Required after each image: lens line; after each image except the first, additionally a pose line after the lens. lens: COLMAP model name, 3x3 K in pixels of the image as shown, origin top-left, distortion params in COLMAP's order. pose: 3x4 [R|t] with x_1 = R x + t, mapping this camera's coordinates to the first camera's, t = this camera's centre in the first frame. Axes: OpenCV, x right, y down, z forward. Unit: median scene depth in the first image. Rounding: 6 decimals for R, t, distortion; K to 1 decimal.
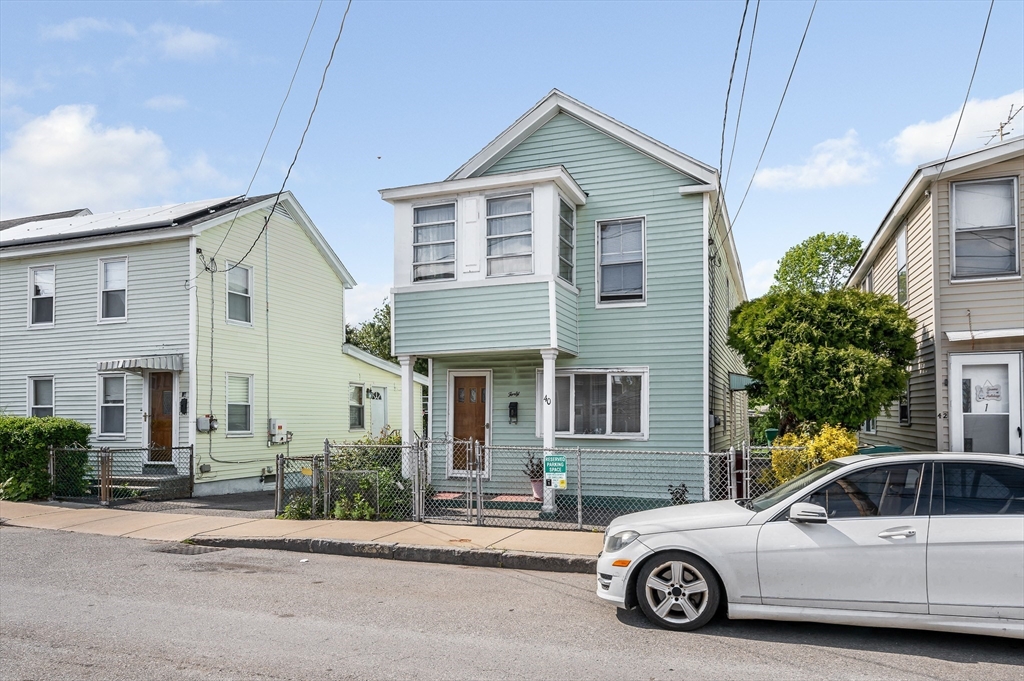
lens RADIAL K [[582.9, 0, 512.0], [0, 582.9, 340.5], [0, 0, 1]] dist [-0.002776, 0.000026]
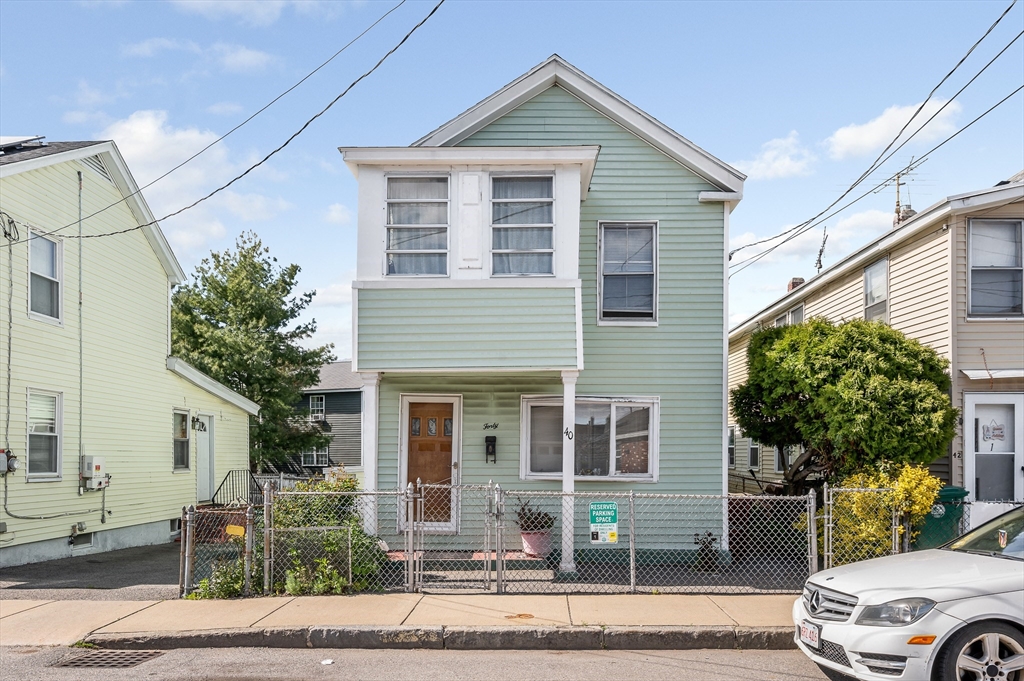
lens RADIAL K [[659.2, 0, 512.0], [0, 659.2, 376.9], [0, 0, 1]] dist [-0.001302, -0.002732]
pose [[0.955973, 0.038971, 0.290855, -0.287512], [-0.042436, 0.999083, 0.005613, 0.021693], [-0.290369, -0.017709, 0.956751, 0.149487]]
